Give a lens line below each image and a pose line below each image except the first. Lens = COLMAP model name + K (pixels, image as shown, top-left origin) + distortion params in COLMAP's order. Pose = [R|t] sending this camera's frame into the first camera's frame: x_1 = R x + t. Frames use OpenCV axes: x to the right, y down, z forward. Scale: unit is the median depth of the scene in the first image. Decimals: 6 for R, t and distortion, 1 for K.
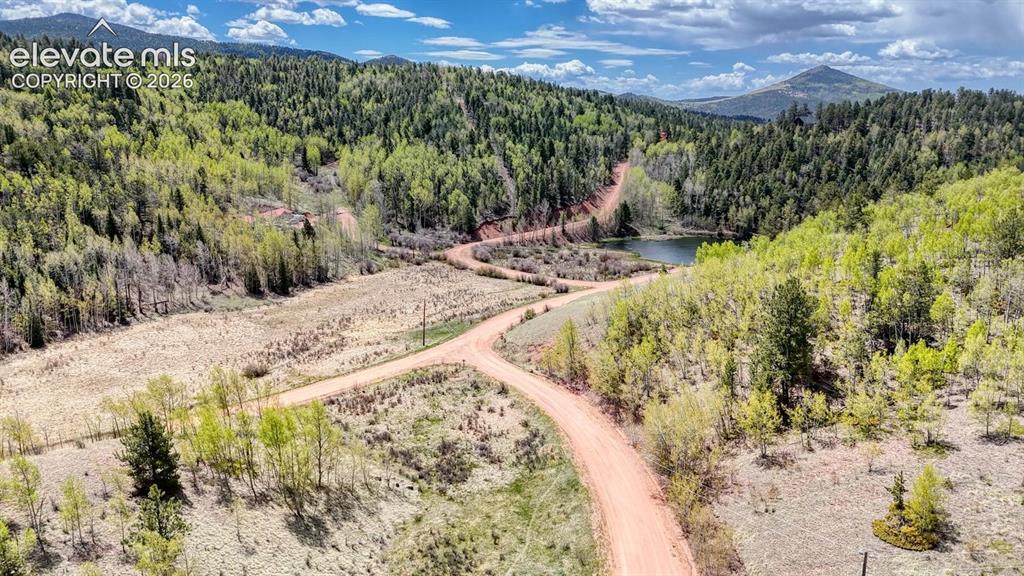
lens RADIAL K [[754.5, 0, 515.9], [0, 754.5, 294.3], [0, 0, 1]] dist [0.044796, -0.032623]
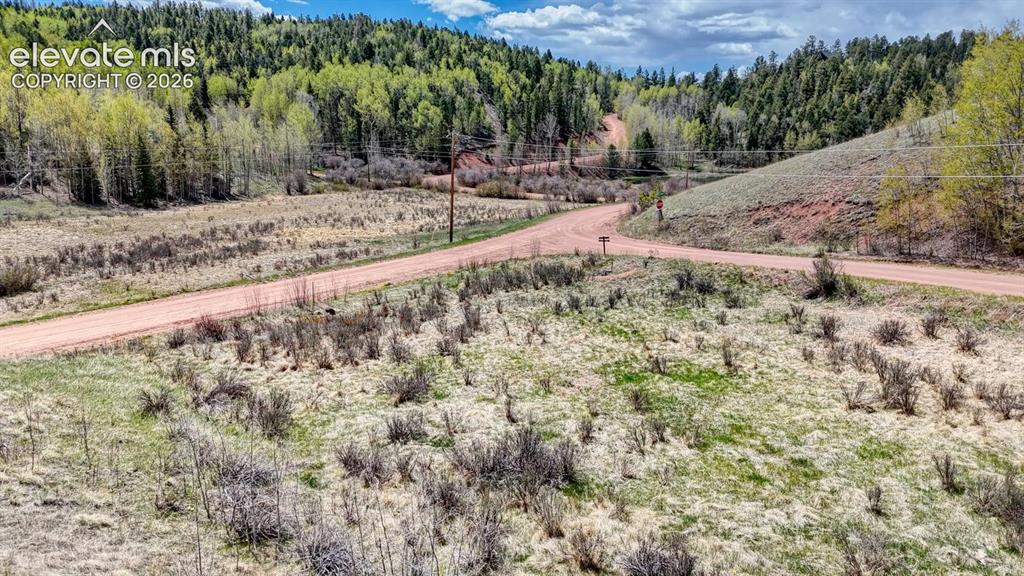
lens RADIAL K [[754.5, 0, 513.5], [0, 754.5, 286.2], [0, 0, 1]] dist [0.044796, -0.032623]
pose [[0.994956, -0.018333, 0.098622, -0.068098], [0.021355, 0.999332, -0.029668, 0.055523], [-0.098013, 0.031624, 0.994683, 0.299425]]
